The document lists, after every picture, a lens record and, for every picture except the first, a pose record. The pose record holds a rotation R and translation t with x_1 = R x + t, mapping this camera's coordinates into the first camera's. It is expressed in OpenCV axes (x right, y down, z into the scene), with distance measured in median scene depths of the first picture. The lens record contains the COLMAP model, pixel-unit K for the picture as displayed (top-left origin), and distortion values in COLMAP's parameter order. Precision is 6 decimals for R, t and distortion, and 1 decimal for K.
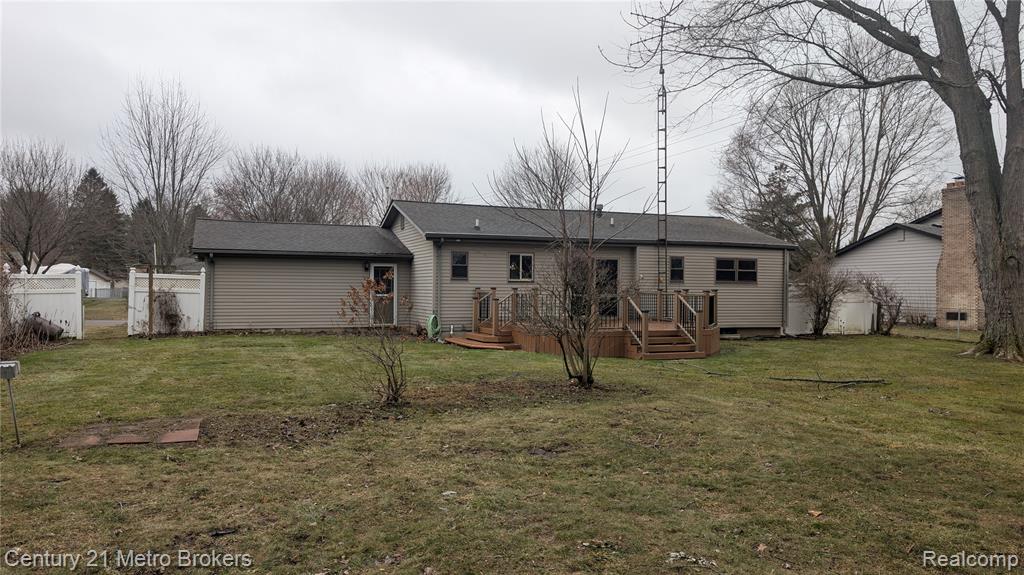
lens RADIAL K [[749.1, 0, 515.6], [0, 749.1, 286.9], [0, 0, 1]] dist [0.050123, -0.009145]
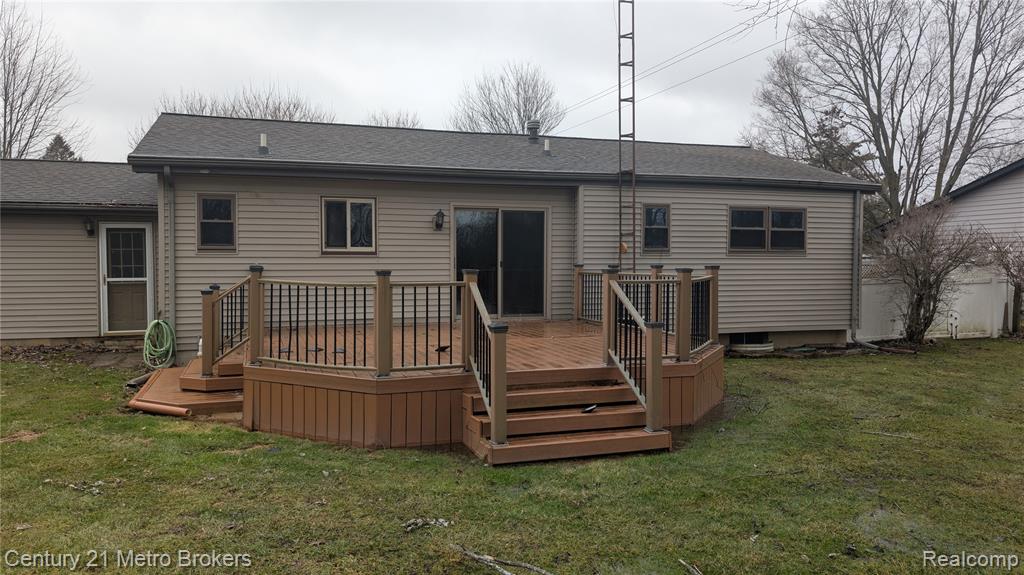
lens RADIAL K [[749.1, 0, 505.7], [0, 749.1, 295.4], [0, 0, 1]] dist [0.050123, -0.009145]
pose [[0.998115, -0.005829, -0.061091, 0.129790], [0.008517, 0.999003, 0.043833, 0.000611], [0.060775, -0.044270, 0.997169, 0.417115]]
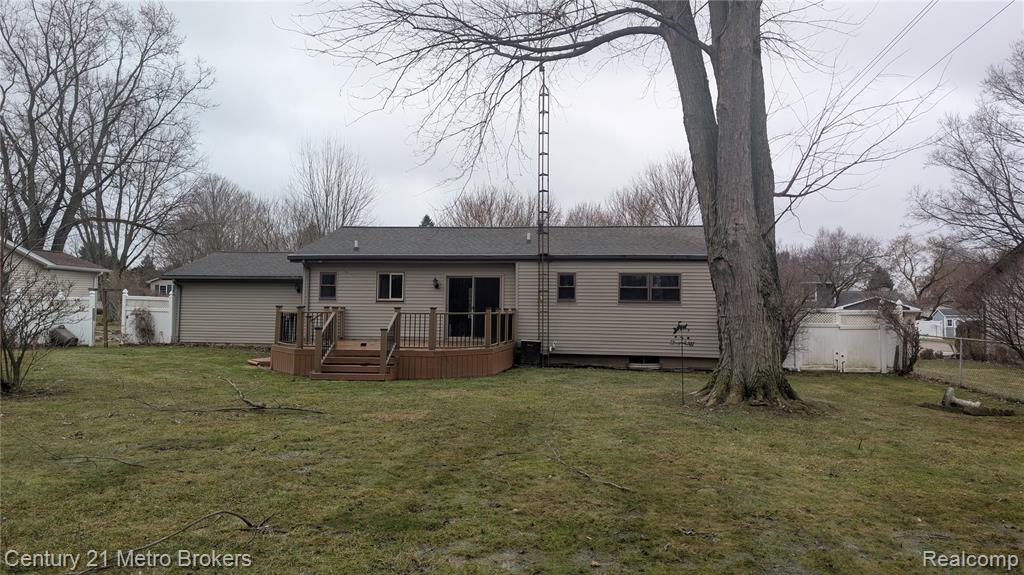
lens RADIAL K [[749.1, 0, 512.2], [0, 749.1, 283.0], [0, 0, 1]] dist [0.050123, -0.009145]
pose [[0.865830, -0.015551, -0.500097, 0.562487], [-0.004771, 0.999215, -0.039332, 0.006361], [0.500316, 0.036441, 0.865076, 0.190069]]
